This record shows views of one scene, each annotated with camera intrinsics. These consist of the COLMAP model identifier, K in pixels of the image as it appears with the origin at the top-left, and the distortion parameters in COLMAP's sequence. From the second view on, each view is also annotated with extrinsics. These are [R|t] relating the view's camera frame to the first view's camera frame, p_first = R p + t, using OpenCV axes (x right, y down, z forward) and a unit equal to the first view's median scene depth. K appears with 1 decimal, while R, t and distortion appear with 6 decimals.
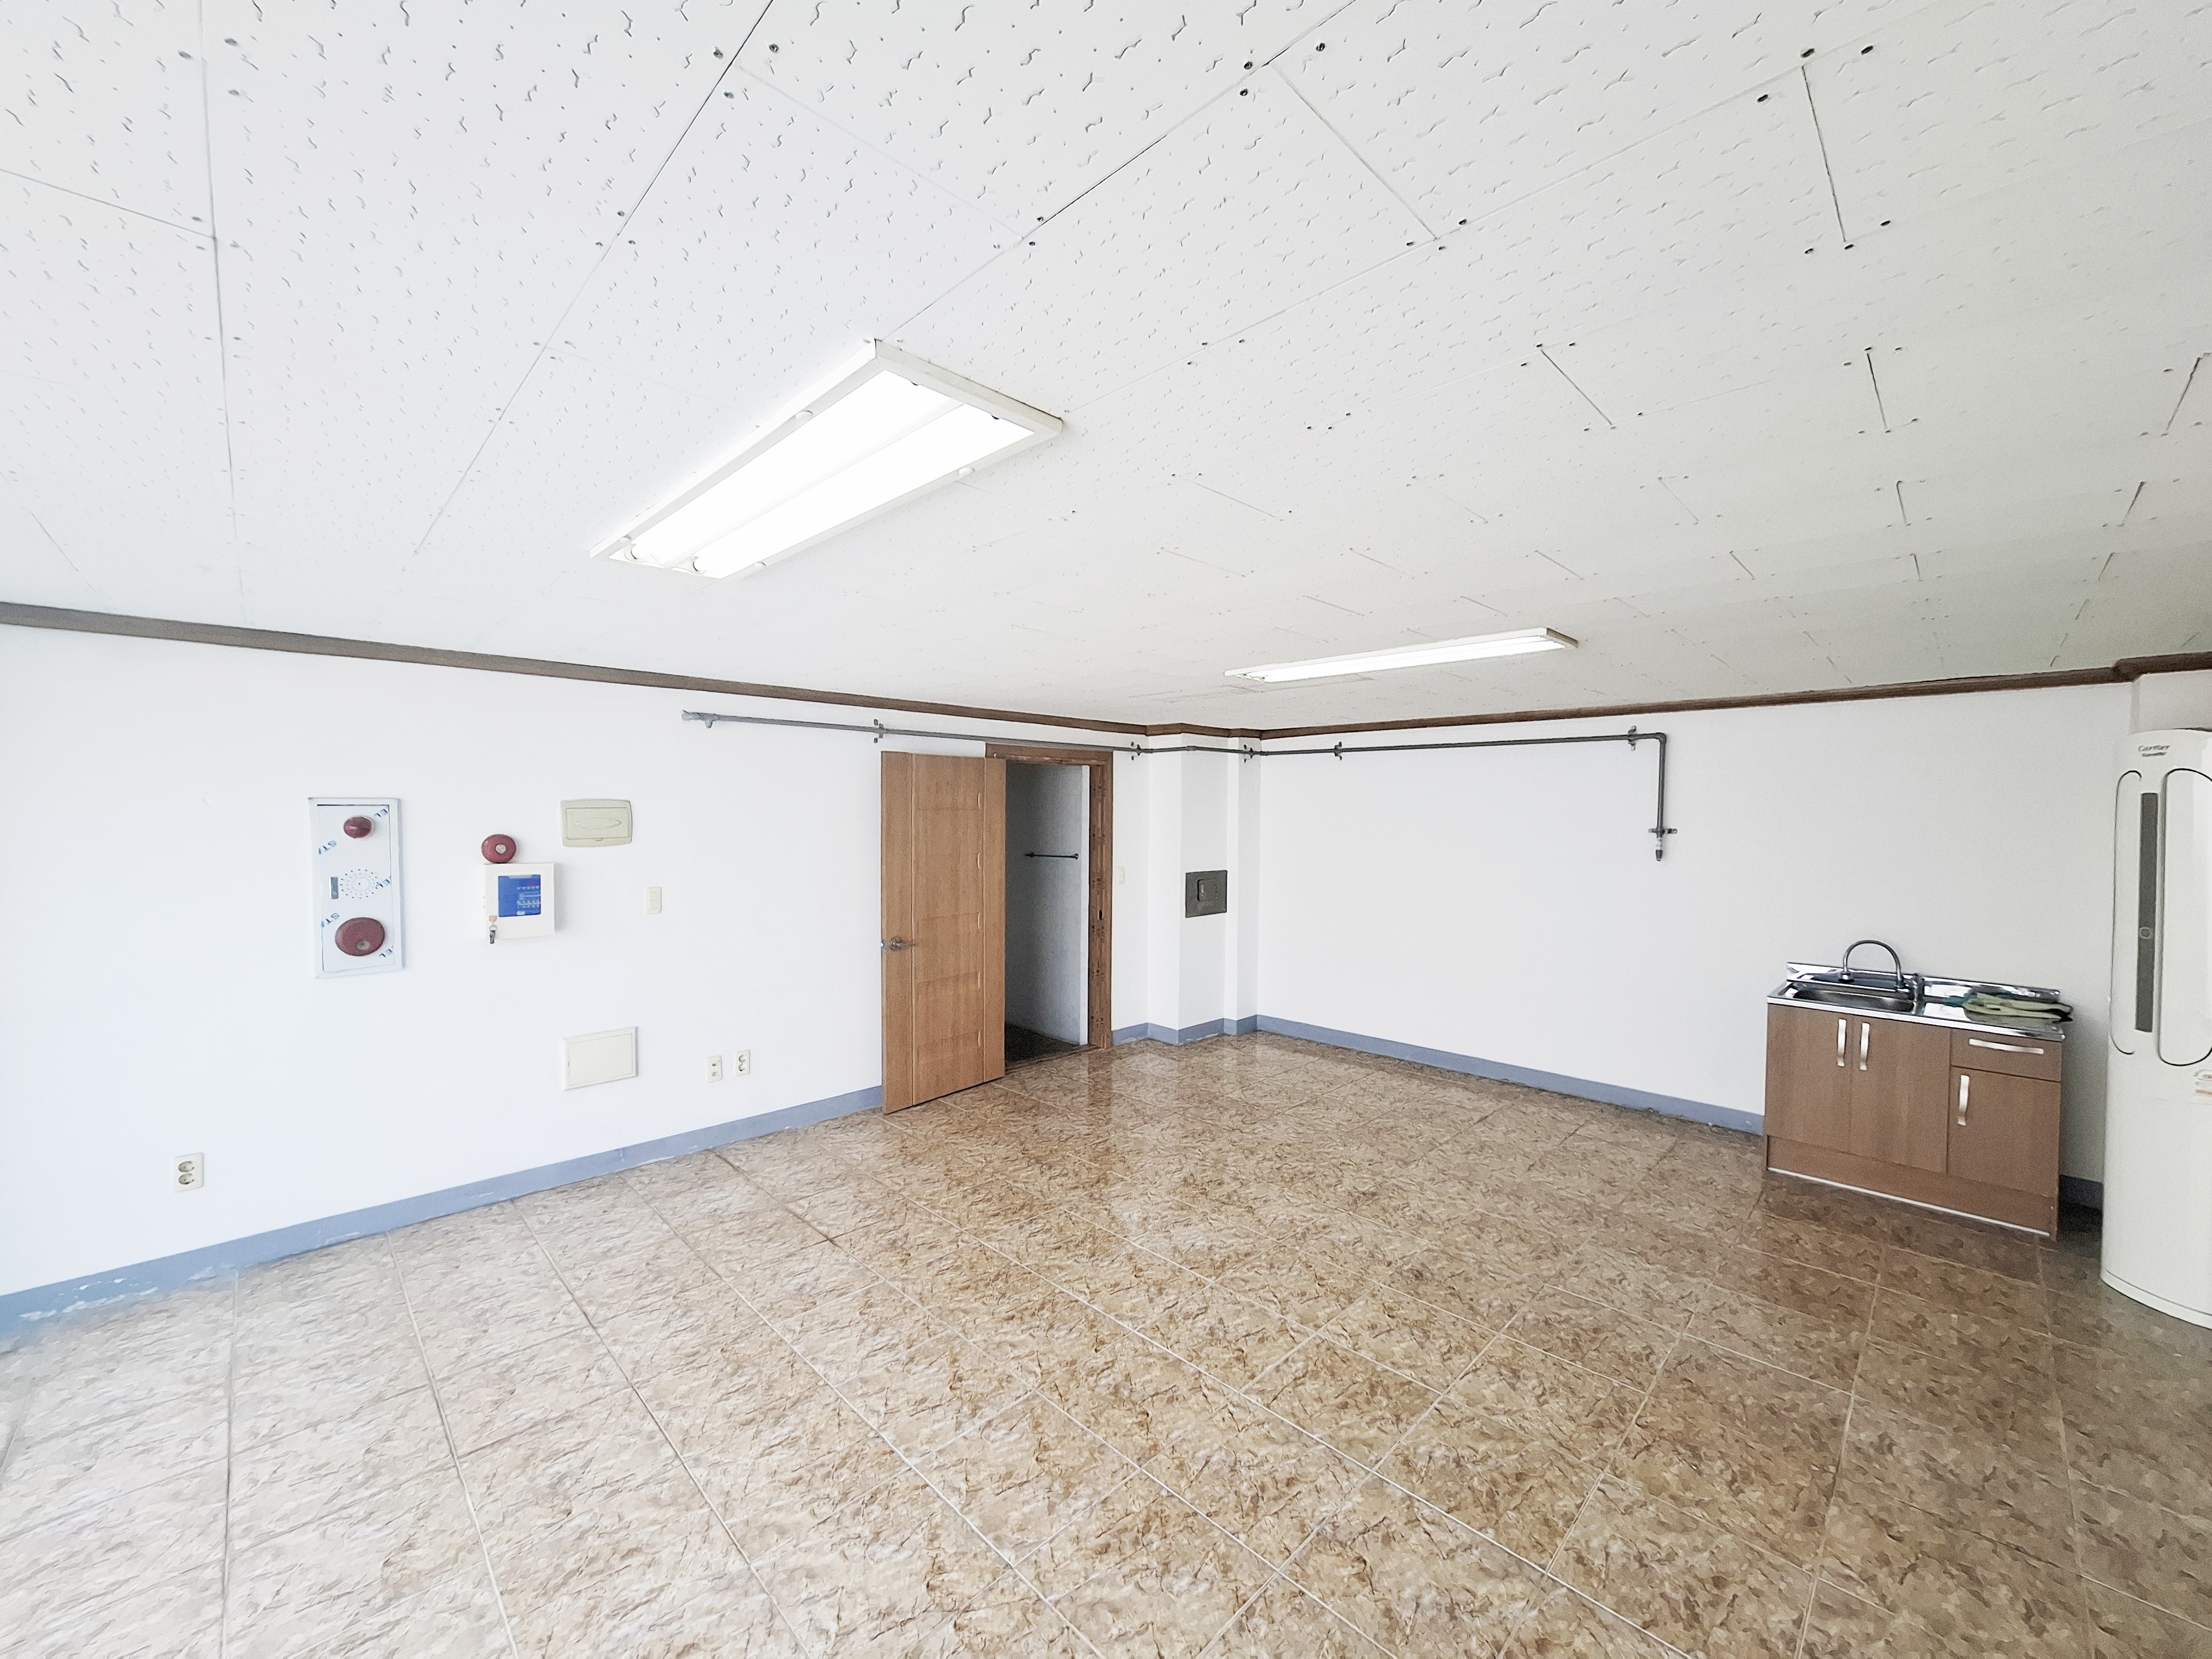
lens RADIAL K [[869.2, 0, 1112.0], [0, 869.2, 814.5], [0, 0, 1]] dist [-0.011861, 0.002670]
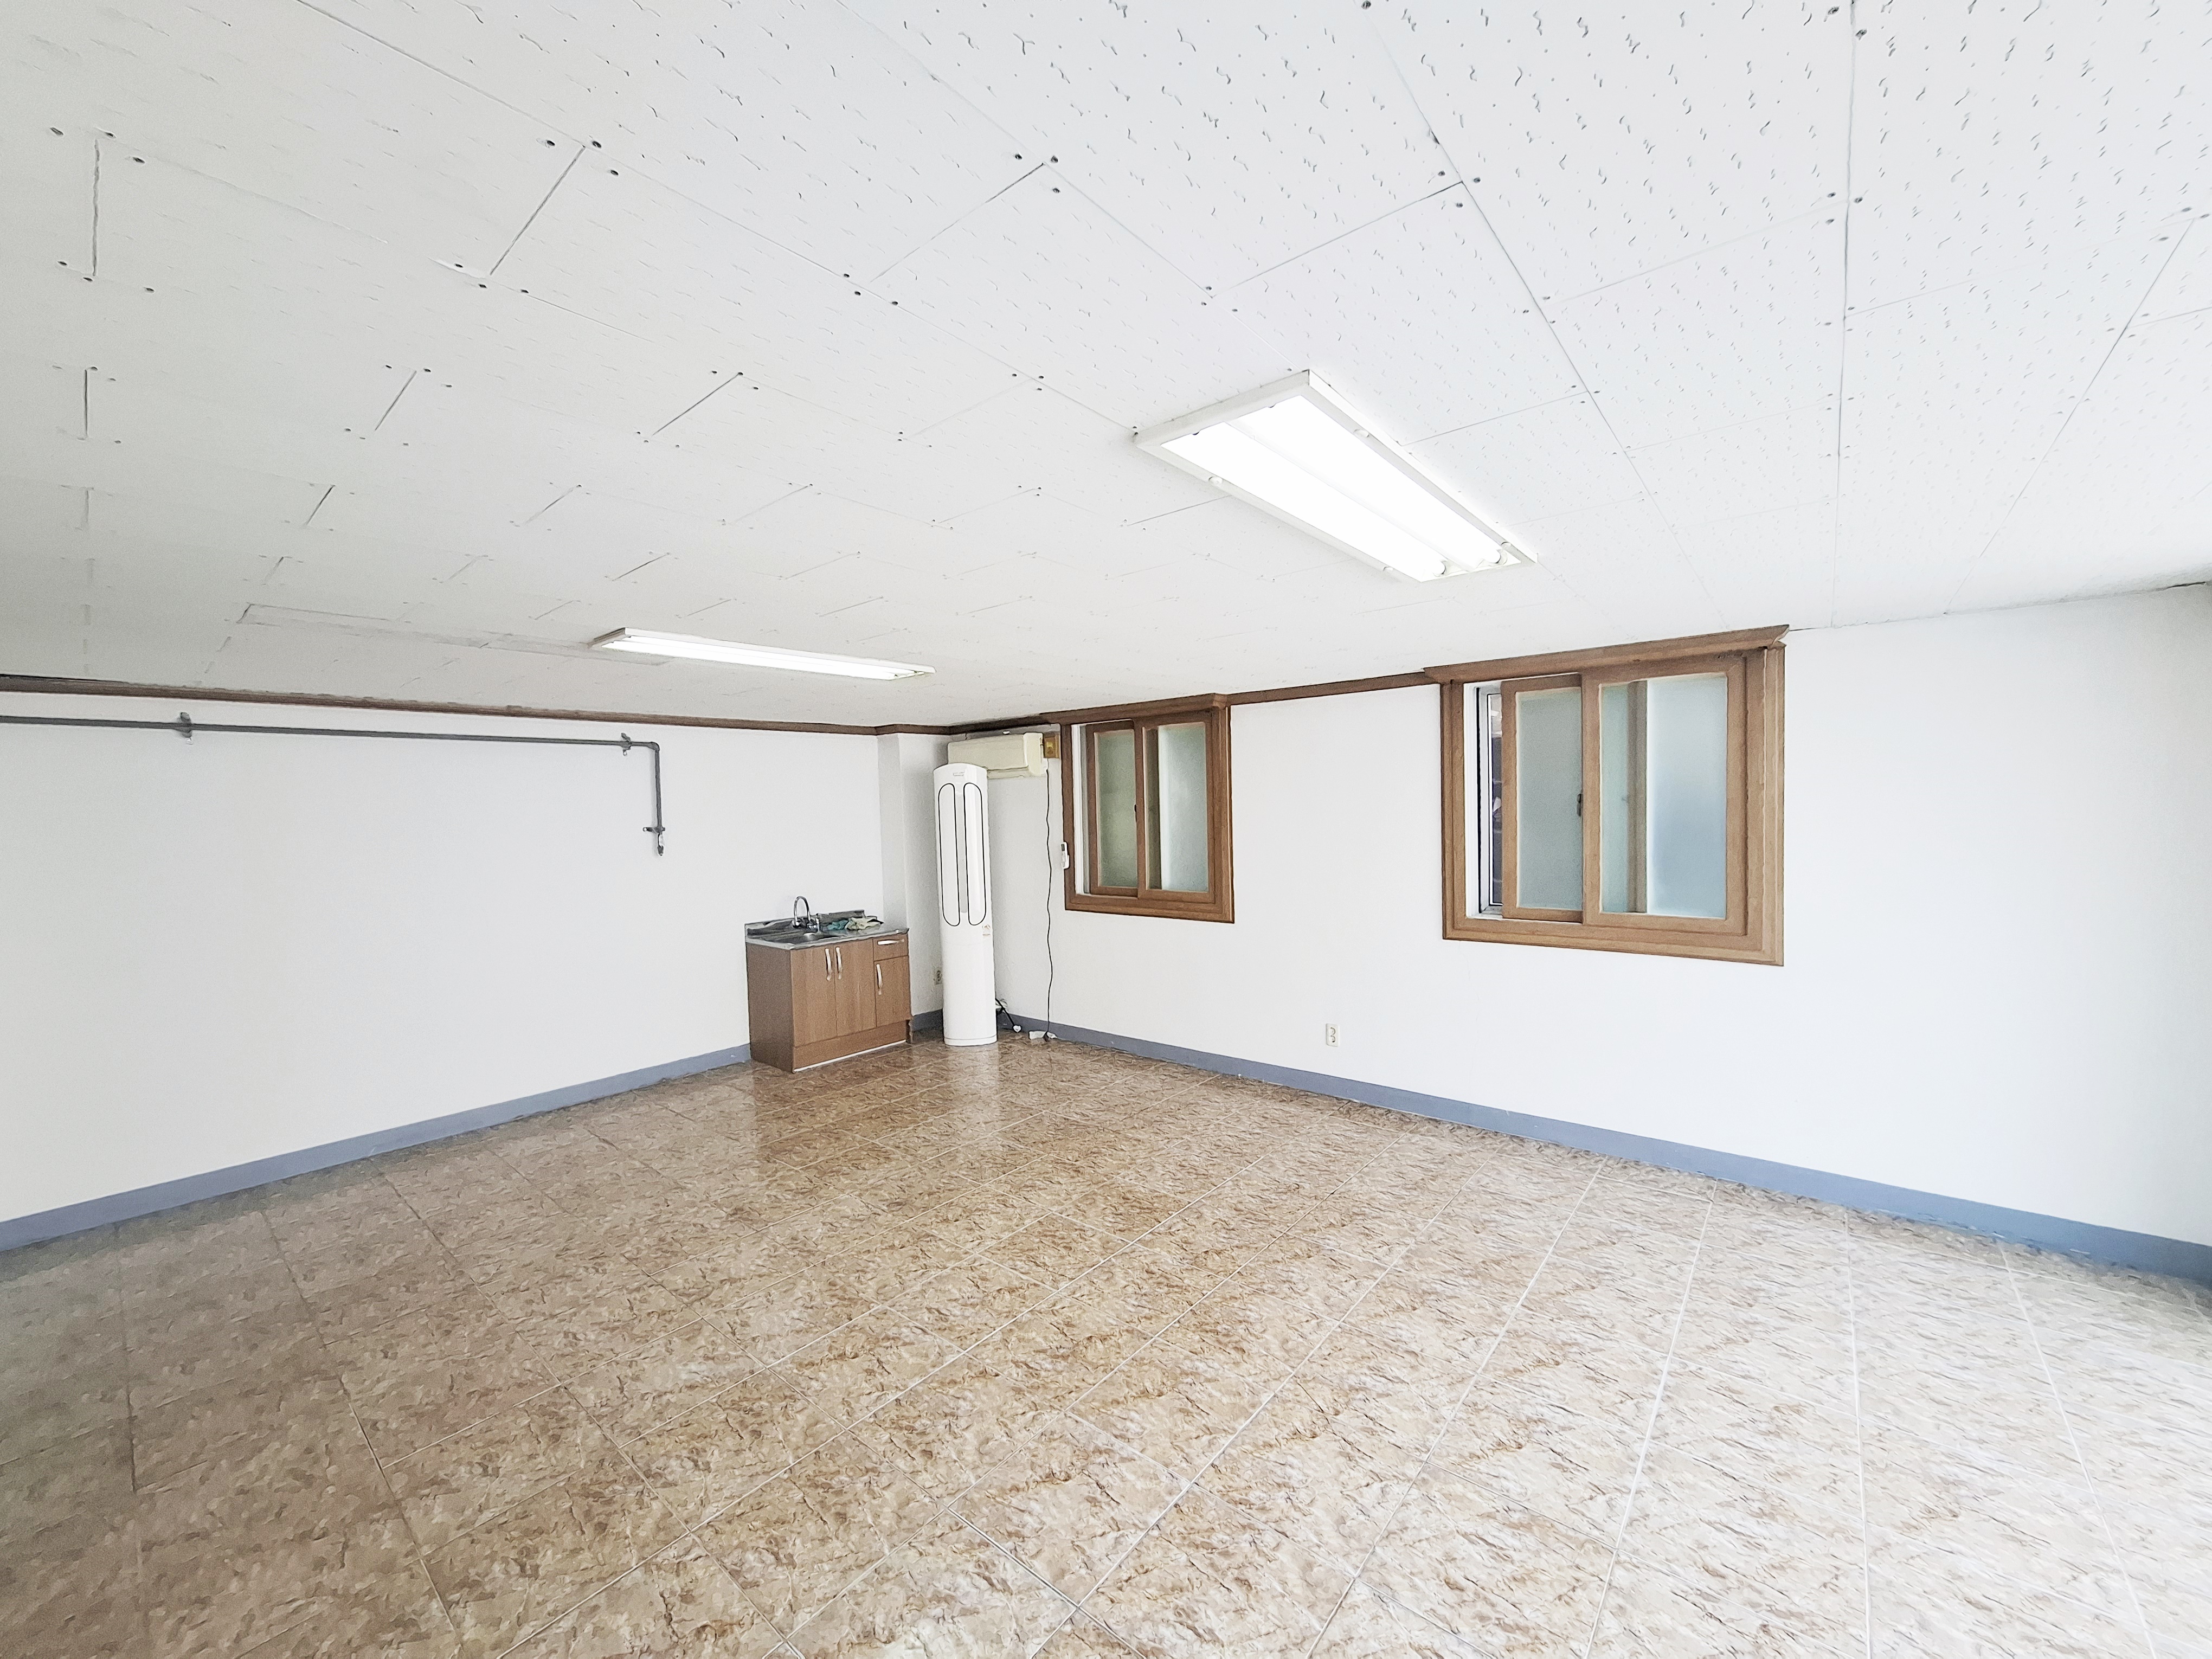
lens RADIAL K [[869.2, 0, 1084.4], [0, 869.2, 832.9], [0, 0, 1]] dist [-0.011861, 0.002670]
pose [[-0.081276, -0.032365, 0.996166, -0.689606], [0.030752, 0.998915, 0.034963, 0.000509], [-0.996217, 0.033476, -0.080192, 0.702653]]
